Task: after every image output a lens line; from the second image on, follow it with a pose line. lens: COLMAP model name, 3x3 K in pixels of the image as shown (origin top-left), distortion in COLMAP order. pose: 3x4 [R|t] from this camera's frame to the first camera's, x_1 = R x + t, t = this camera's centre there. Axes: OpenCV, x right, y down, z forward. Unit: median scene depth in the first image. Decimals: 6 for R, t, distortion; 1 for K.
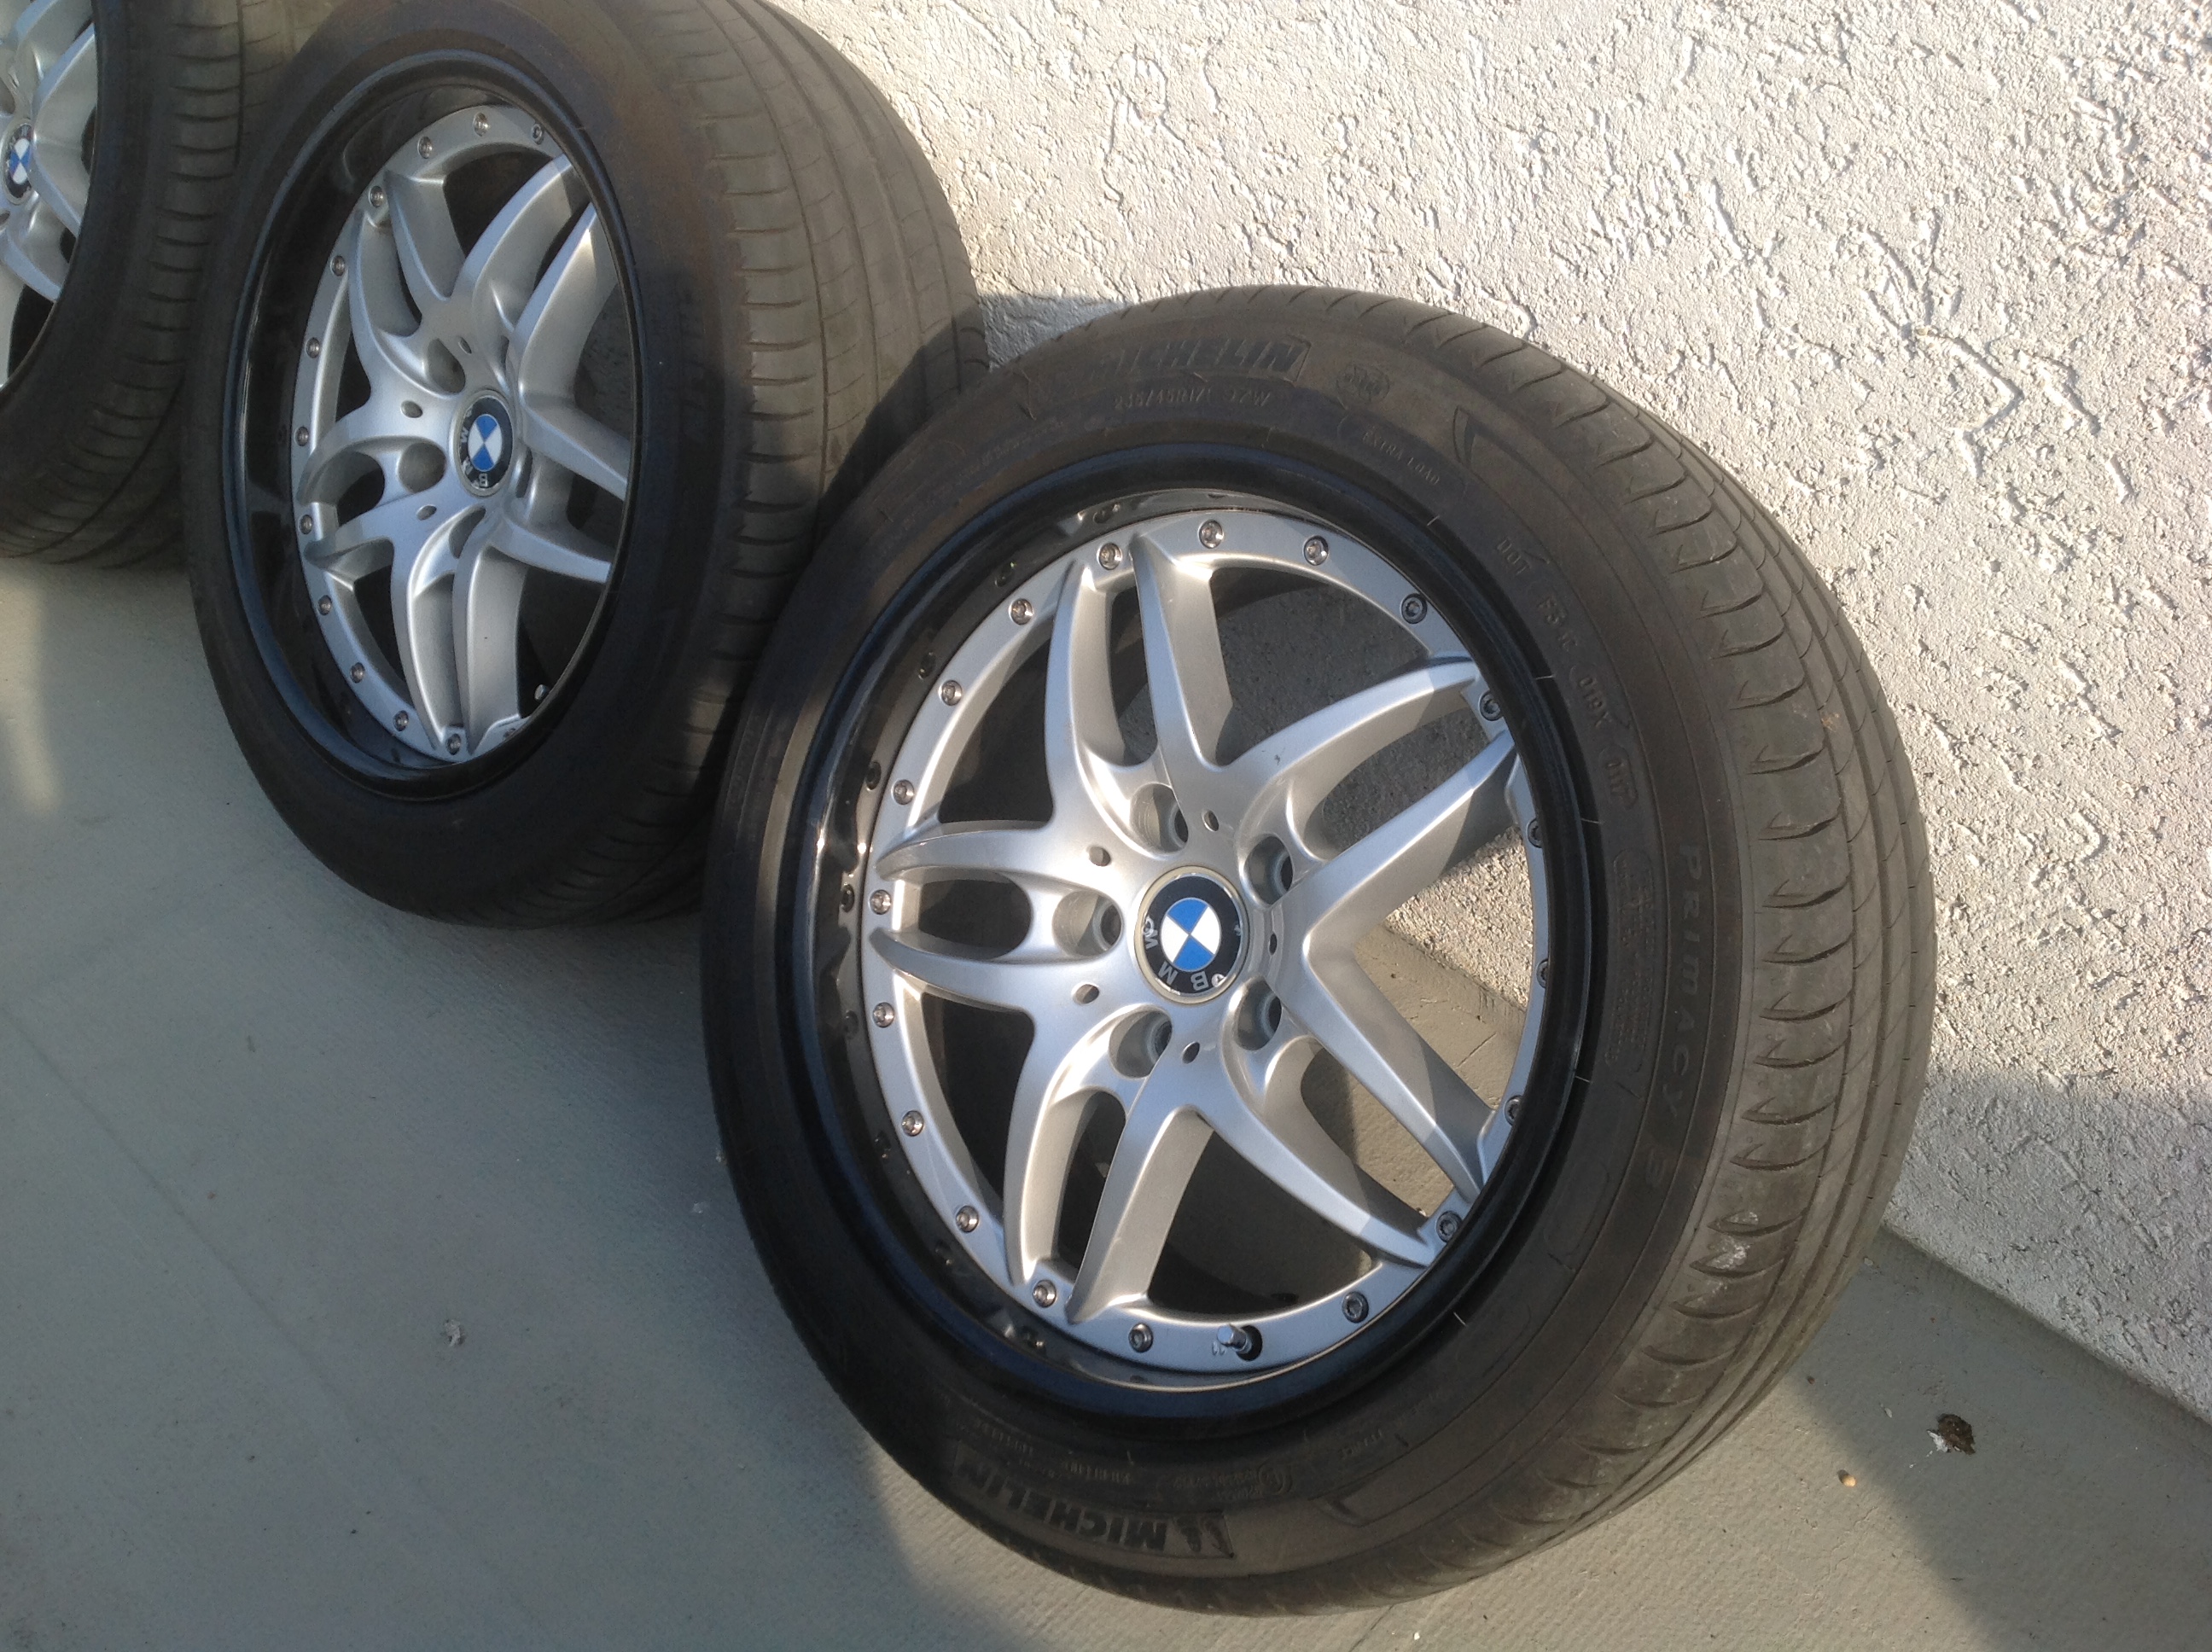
lens RADIAL K [[2109.6, 0, 1133.7], [0, 2109.6, 868.0], [0, 0, 1]] dist [0.157551, -0.346688]
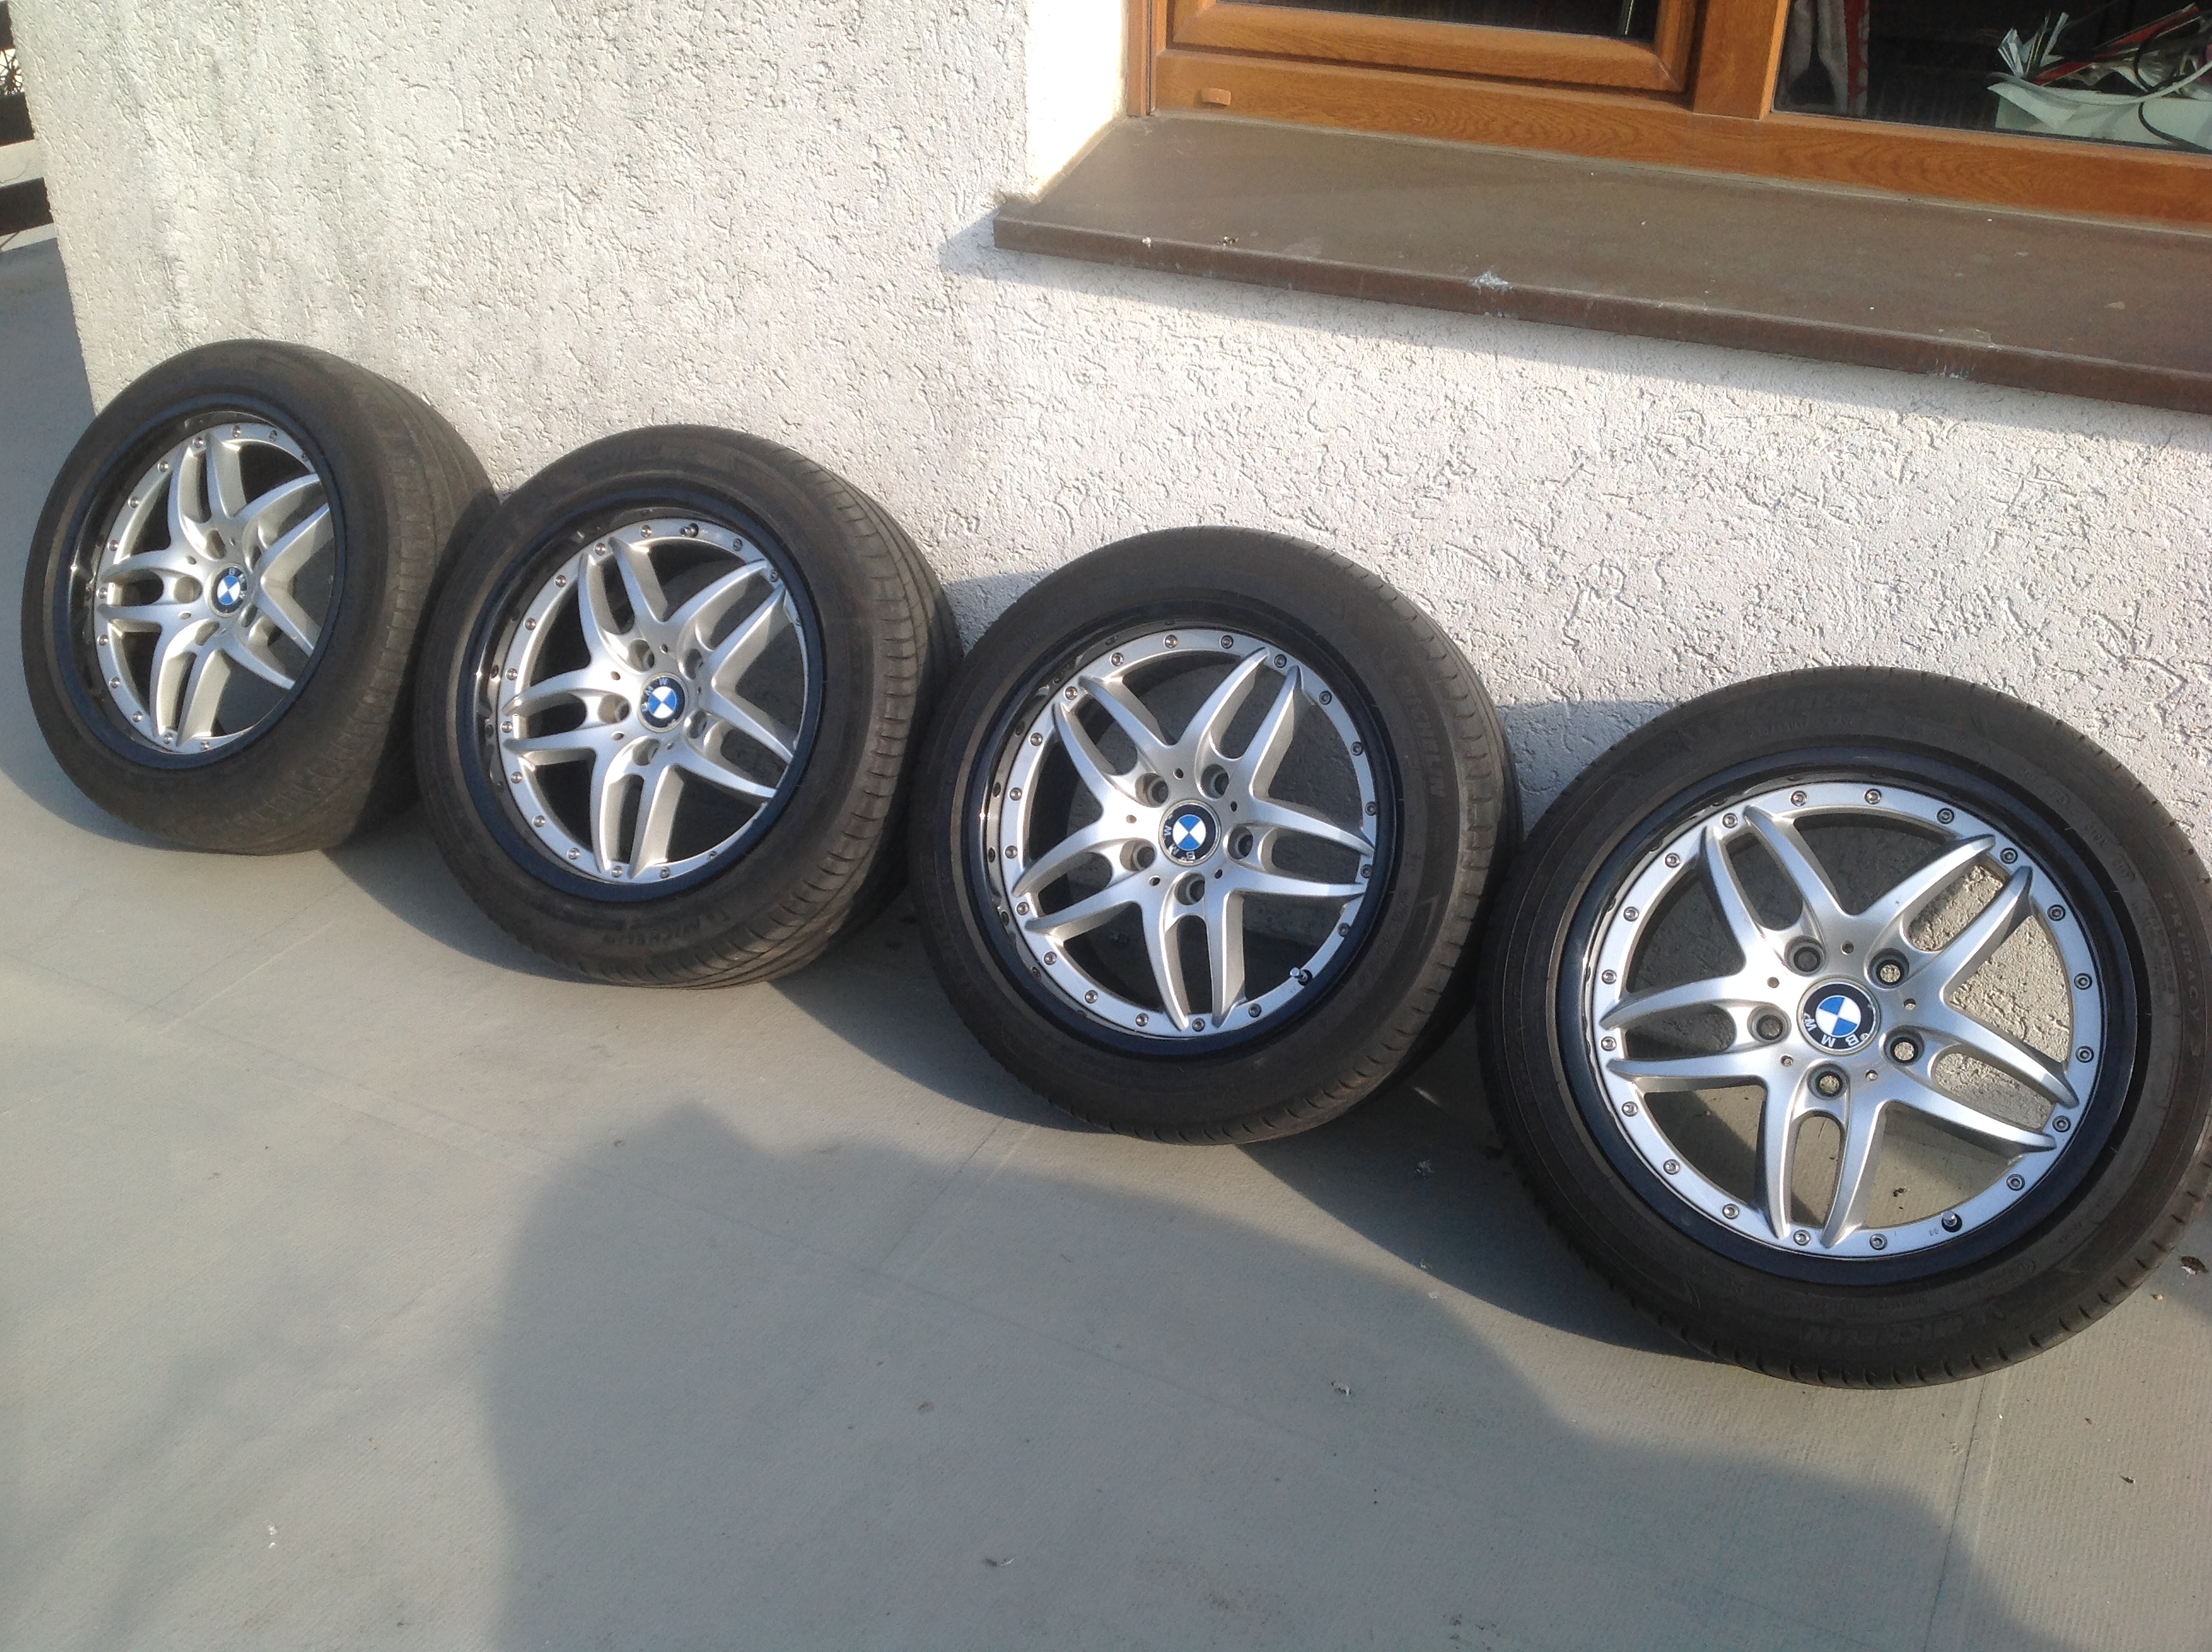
lens RADIAL K [[2159.5, 0, 1115.9], [0, 2159.5, 835.2], [0, 0, 1]] dist [0.208957, -0.543892]
pose [[0.952738, -0.113477, 0.281803, -1.055326], [0.175550, 0.962710, -0.205845, 0.158801], [-0.247936, 0.245587, 0.937131, -0.622930]]
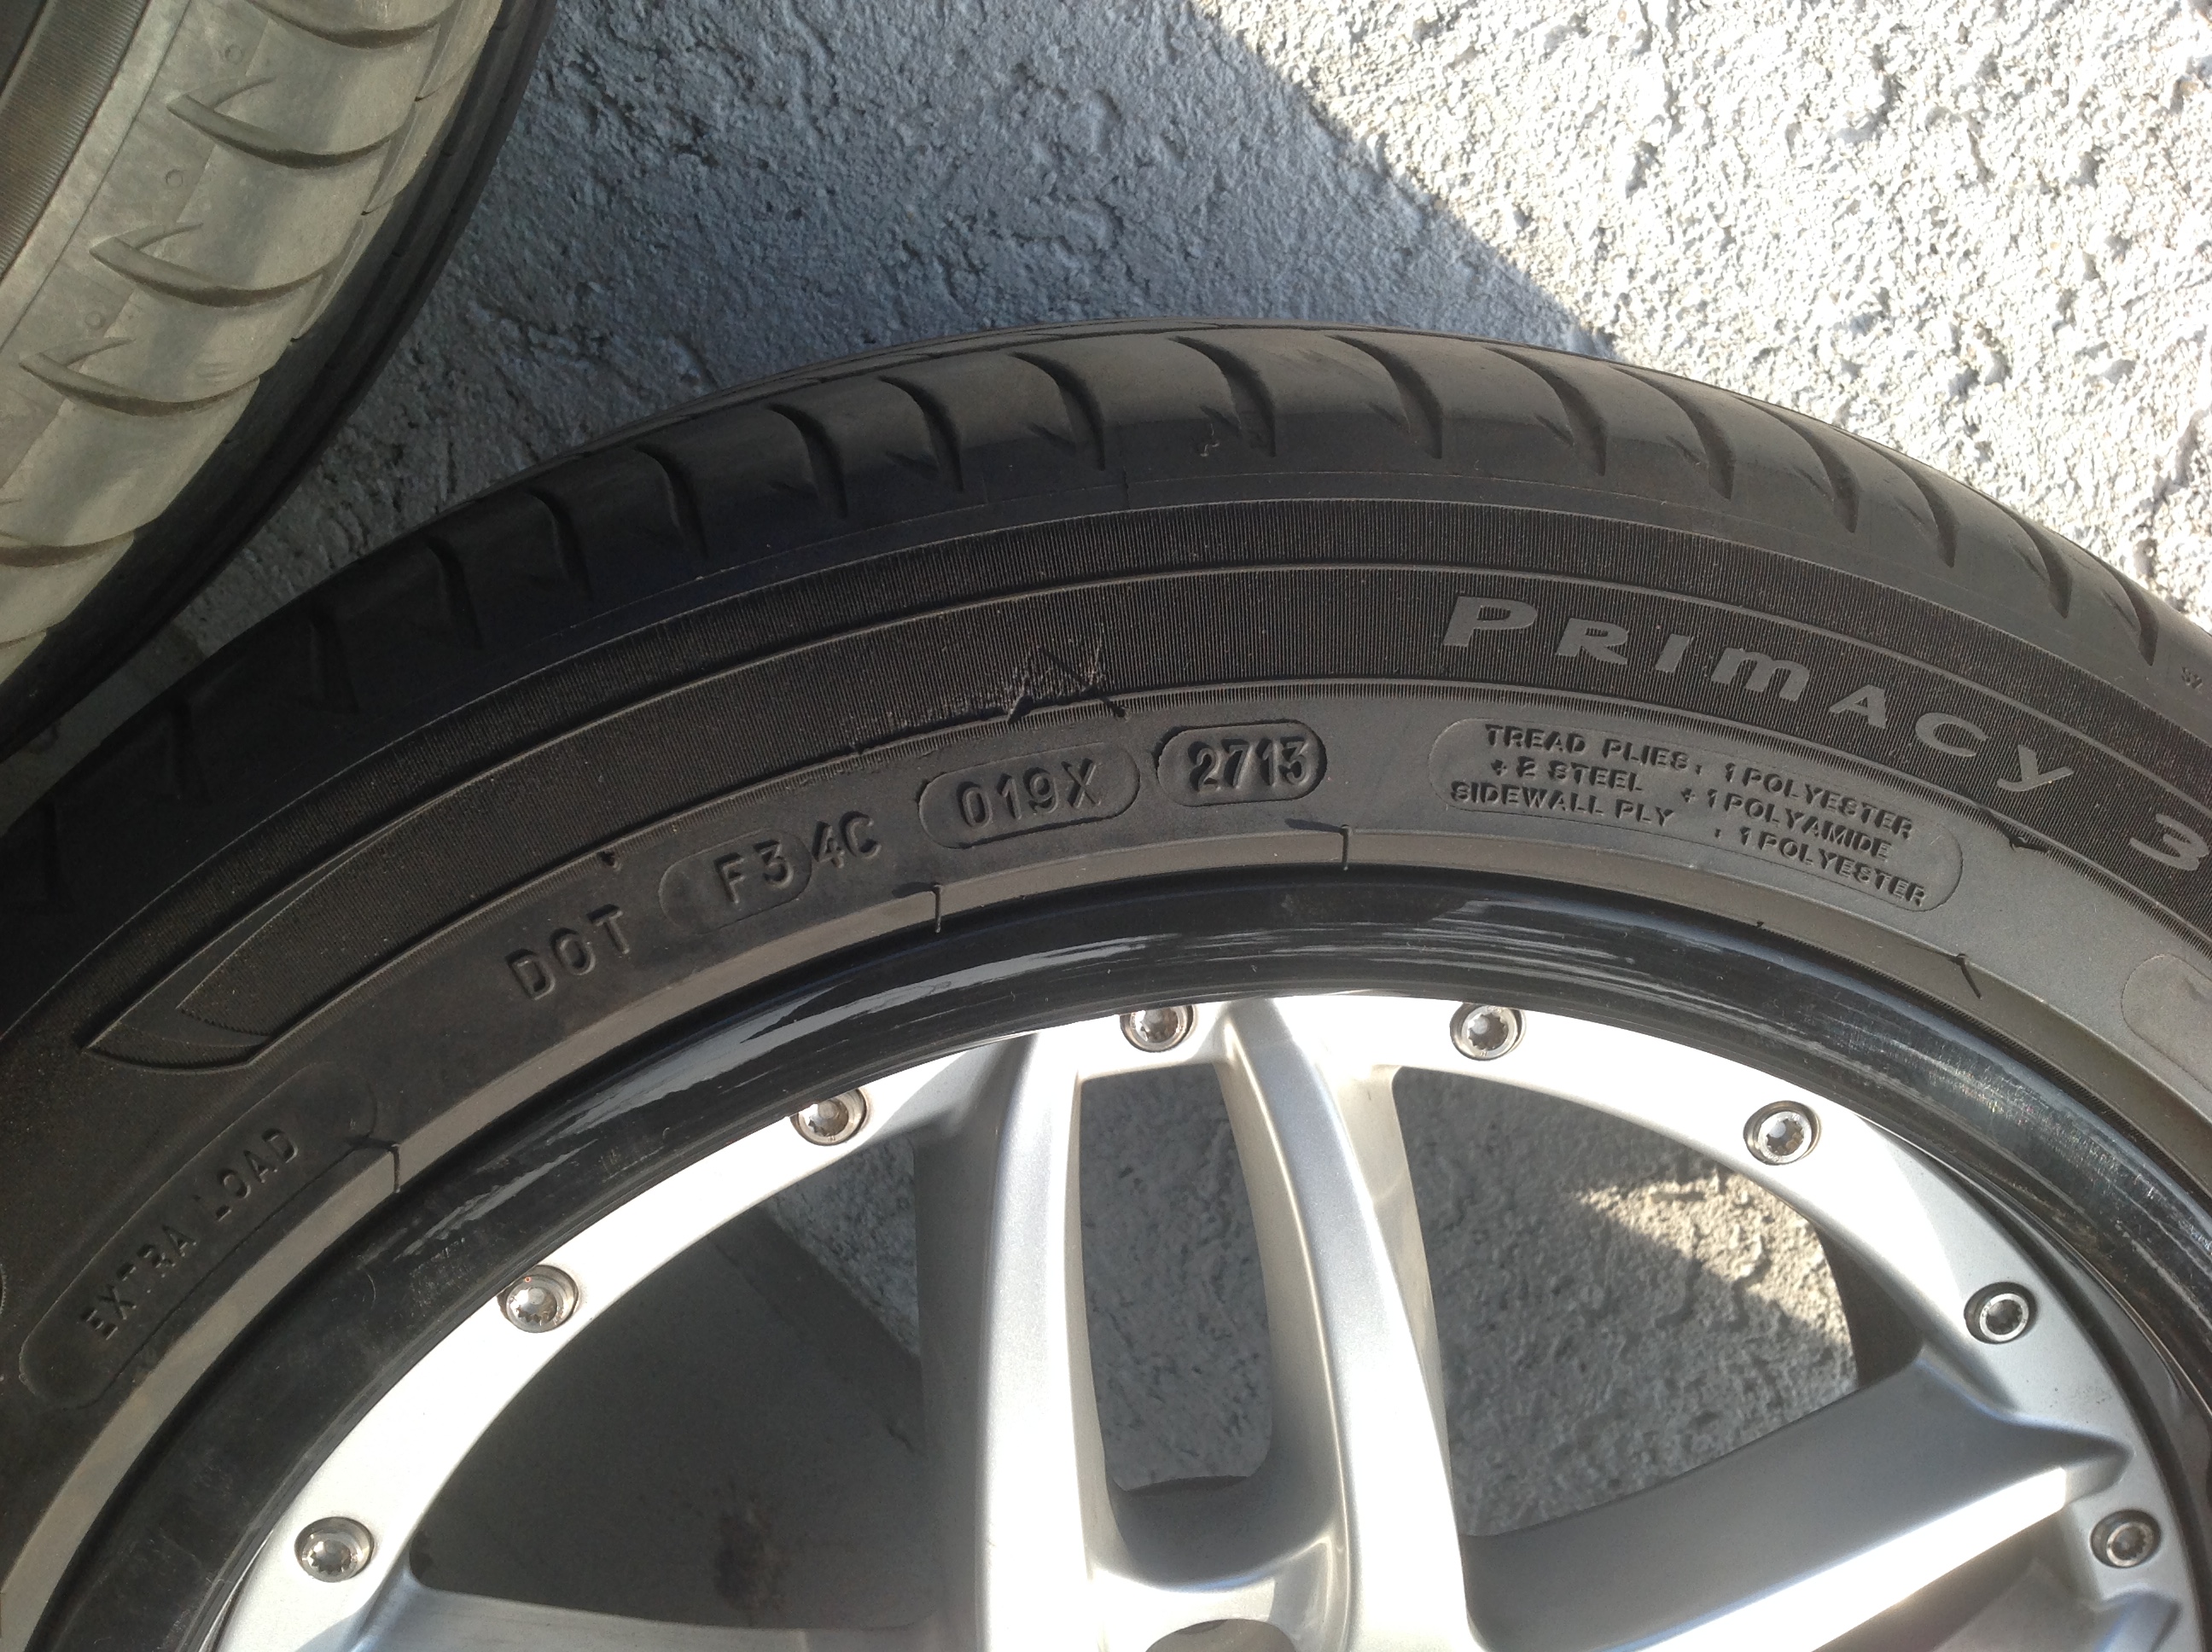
lens RADIAL K [[2186.1, 0, 1115.4], [0, 2186.1, 868.7], [0, 0, 1]] dist [-0.002878, -0.018104]
pose [[0.638665, 0.138907, 0.756844, -0.766201], [-0.386927, 0.908153, 0.159832, -0.504545], [-0.665128, -0.394922, 0.633752, 1.135013]]
